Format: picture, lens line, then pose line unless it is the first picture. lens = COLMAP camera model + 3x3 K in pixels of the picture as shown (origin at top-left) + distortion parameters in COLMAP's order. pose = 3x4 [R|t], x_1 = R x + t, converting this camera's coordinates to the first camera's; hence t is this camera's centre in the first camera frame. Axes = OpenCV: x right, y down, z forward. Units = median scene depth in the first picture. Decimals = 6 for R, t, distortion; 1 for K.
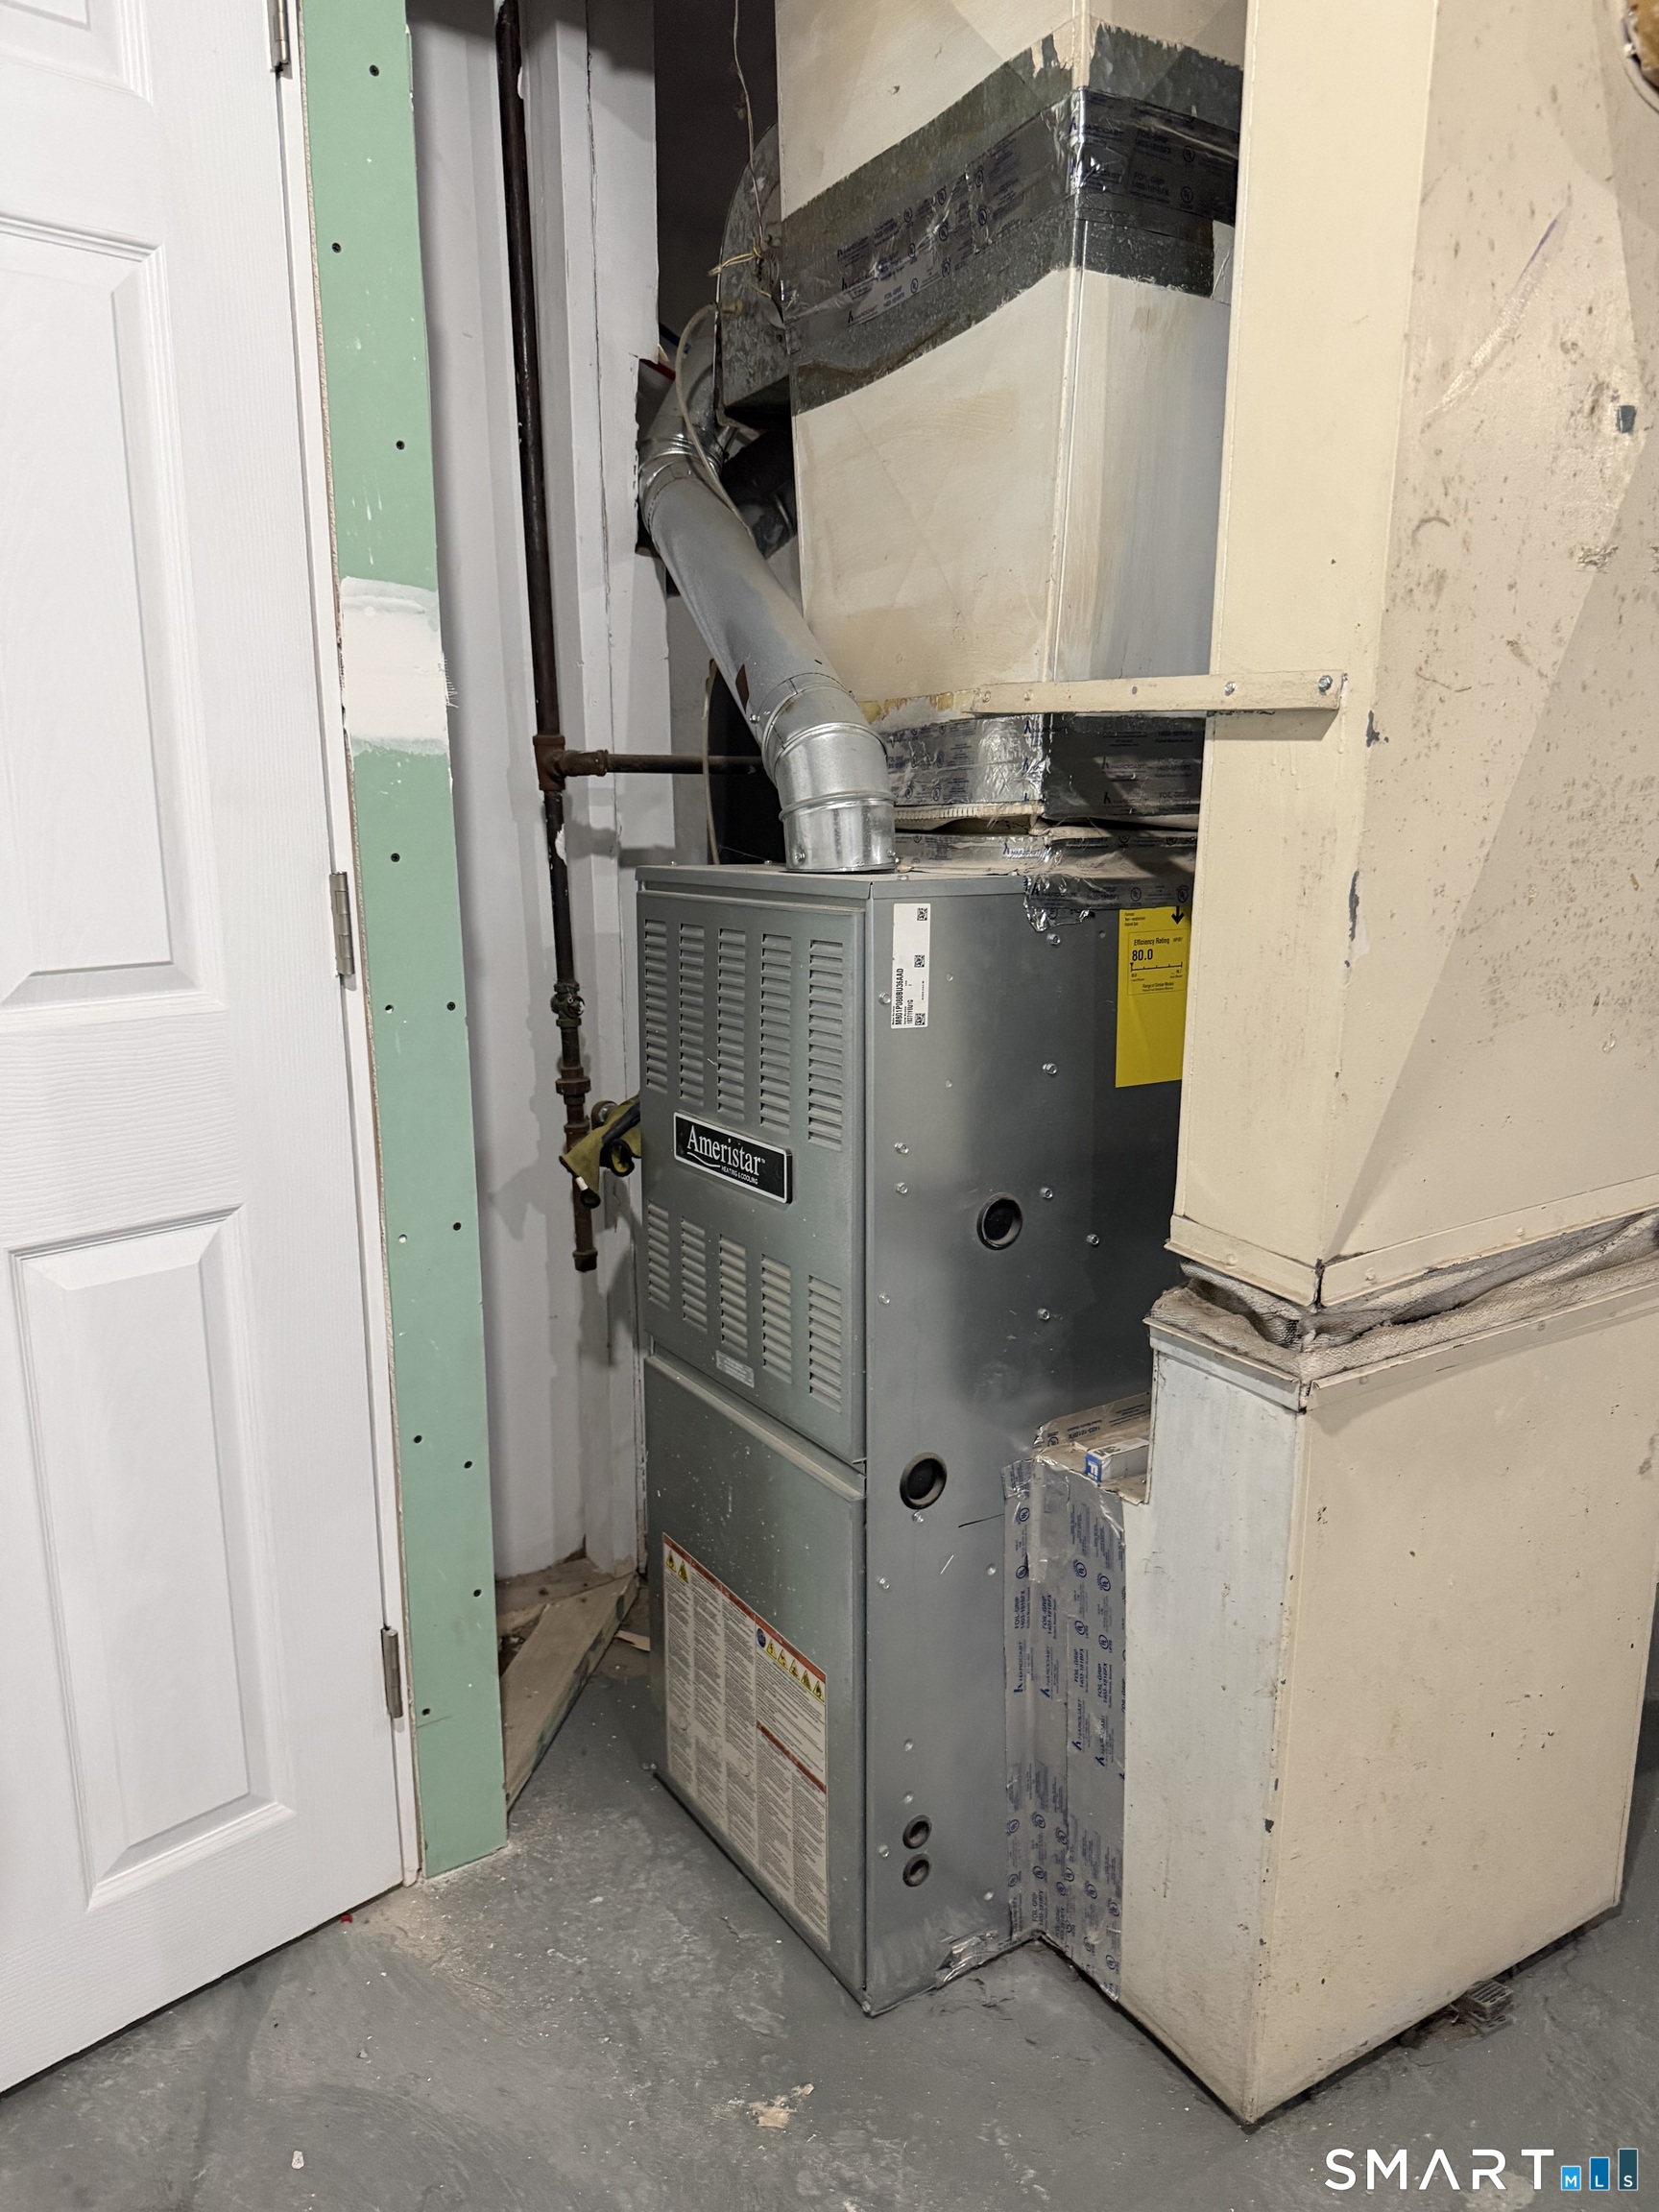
lens RADIAL K [[1576.1, 0, 827.9], [0, 1576.1, 1113.4], [0, 0, 1]] dist [-0.032135, -0.002528]
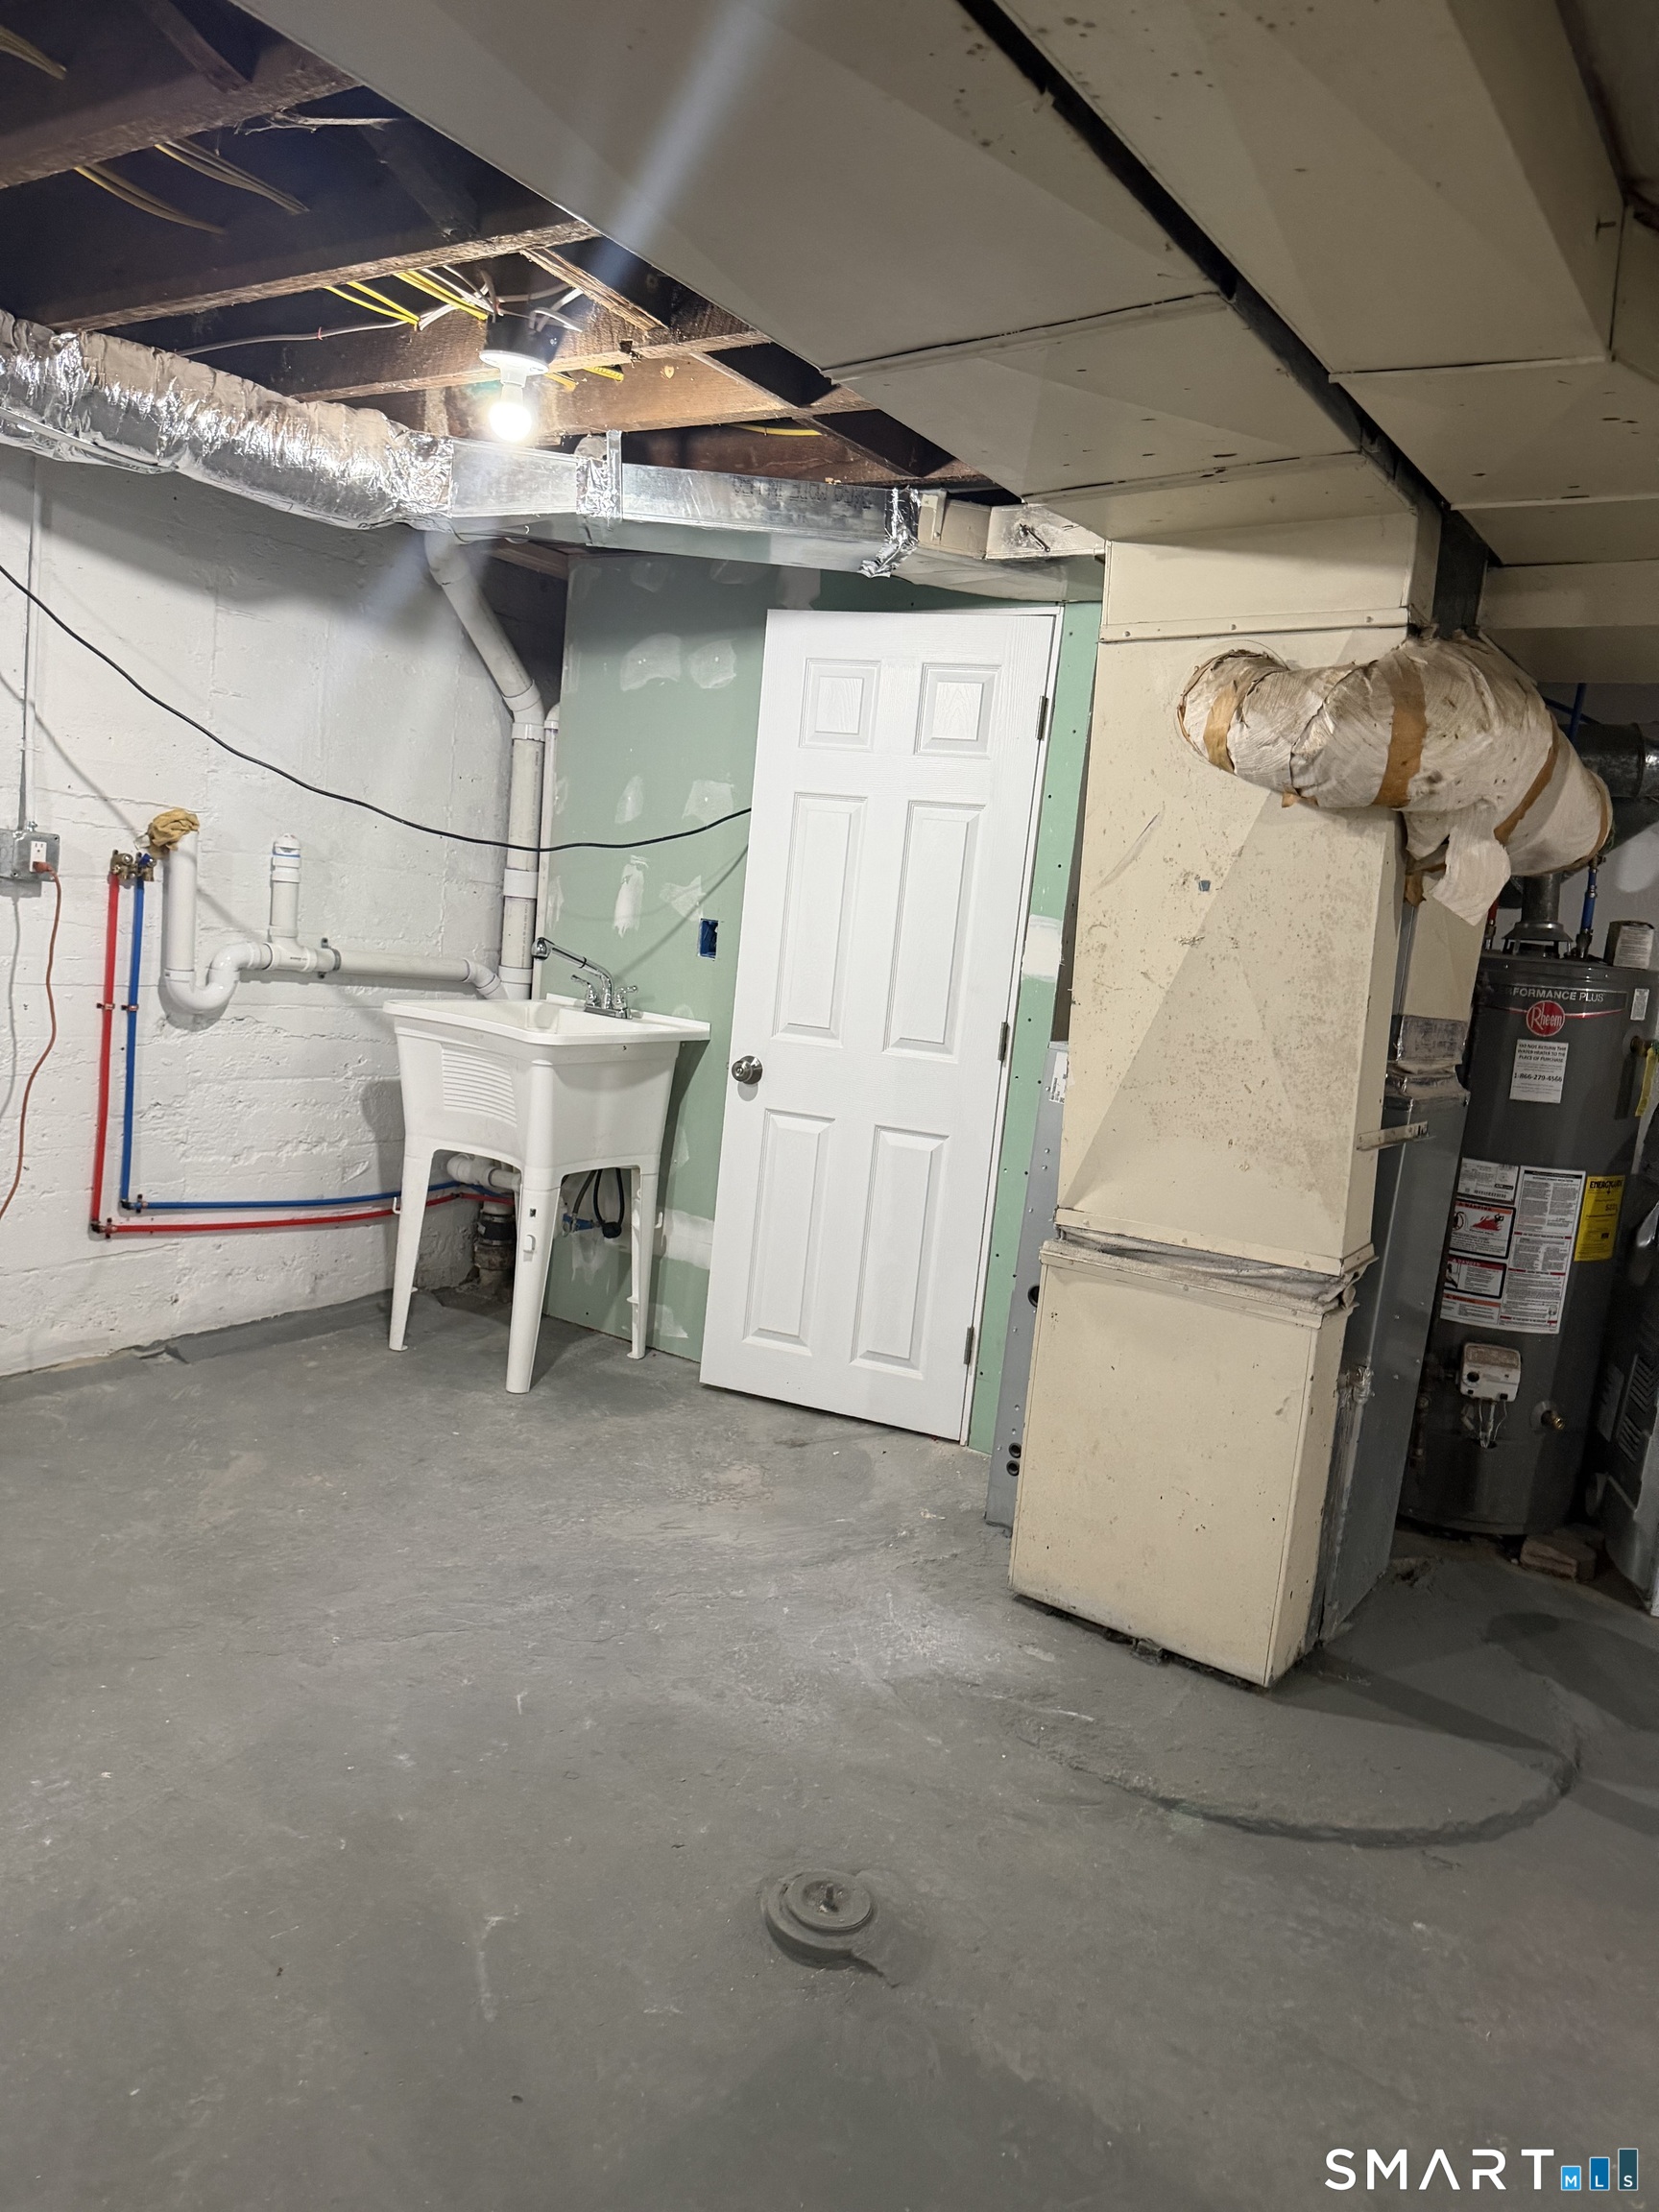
lens RADIAL K [[1576.1, 0, 832.4], [0, 1576.1, 1107.6], [0, 0, 1]] dist [-0.032135, -0.002528]
pose [[0.398997, 0.161250, -0.902663, 2.171414], [-0.280637, 0.958653, 0.047204, -0.065266], [0.872952, 0.234486, 0.427752, -0.386326]]
